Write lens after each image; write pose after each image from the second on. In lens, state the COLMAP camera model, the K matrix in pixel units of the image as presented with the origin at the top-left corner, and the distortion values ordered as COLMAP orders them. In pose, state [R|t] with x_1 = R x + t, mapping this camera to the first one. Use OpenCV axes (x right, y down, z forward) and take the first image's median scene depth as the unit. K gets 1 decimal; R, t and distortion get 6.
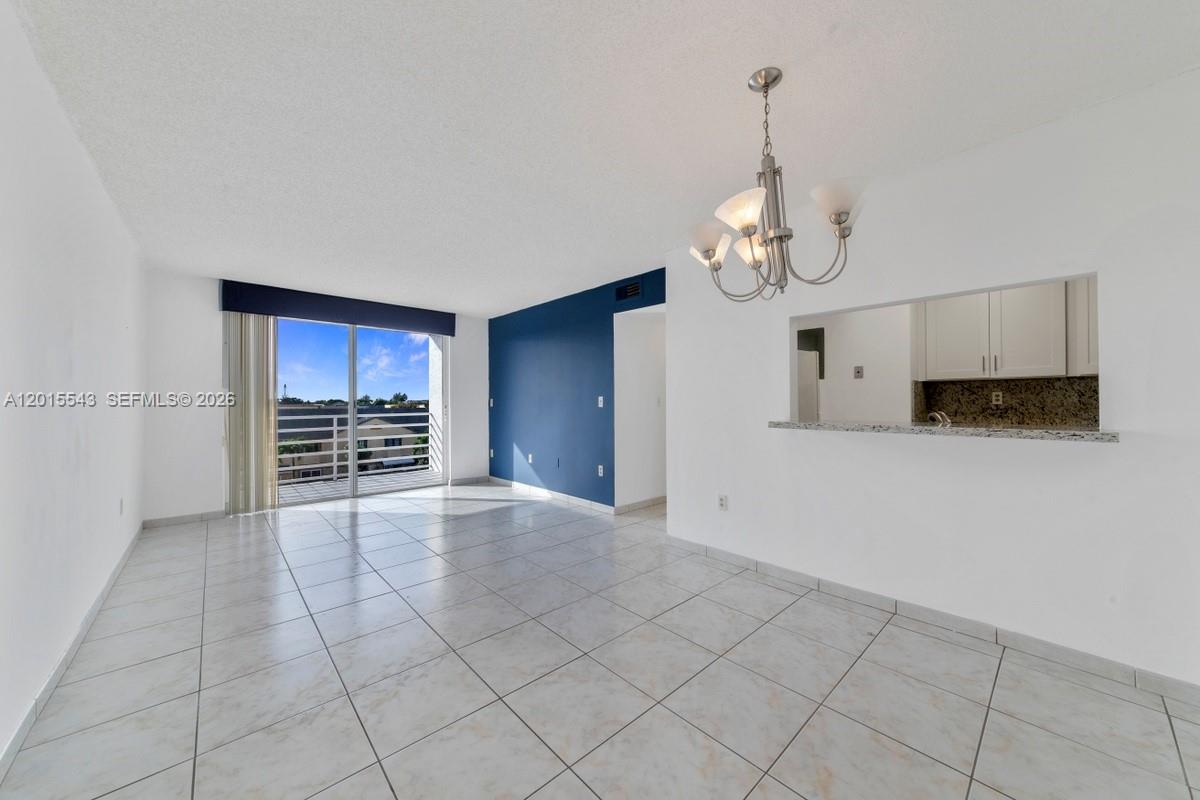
lens RADIAL K [[428.3, 0, 607.8], [0, 428.3, 404.2], [0, 0, 1]] dist [0.000748, 0.003940]
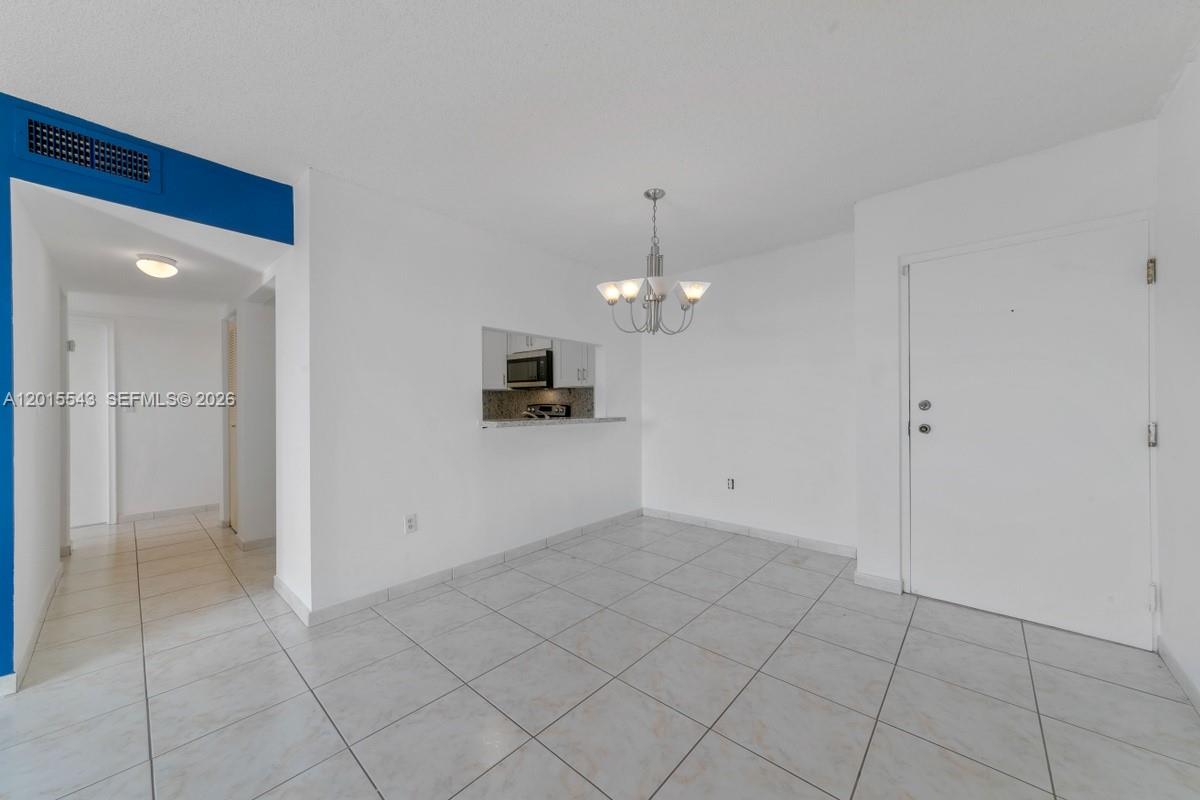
lens RADIAL K [[428.3, 0, 607.8], [0, 428.3, 404.2], [0, 0, 1]] dist [0.000748, 0.003940]
pose [[-0.105965, 0.007692, 0.994340, -0.555829], [0.012879, 0.999897, -0.006362, 0.006094], [-0.994286, 0.012132, -0.106053, 0.643183]]
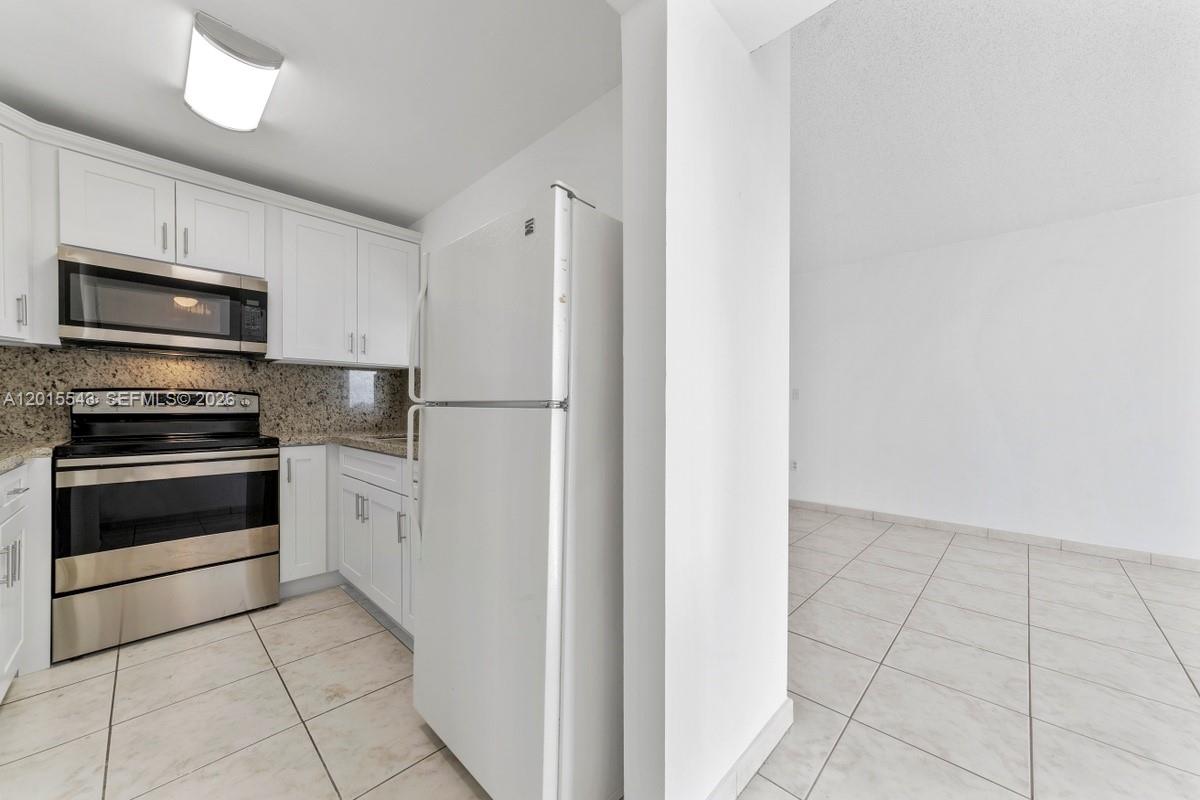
lens RADIAL K [[443.4, 0, 599.4], [0, 443.4, 409.4], [0, 0, 1]] dist [-0.014972, 0.009291]
pose [[-0.998520, 0.008333, -0.053746, 0.341740], [0.007763, 0.999911, 0.010814, 0.023796], [0.053832, 0.010381, -0.998496, 1.438728]]
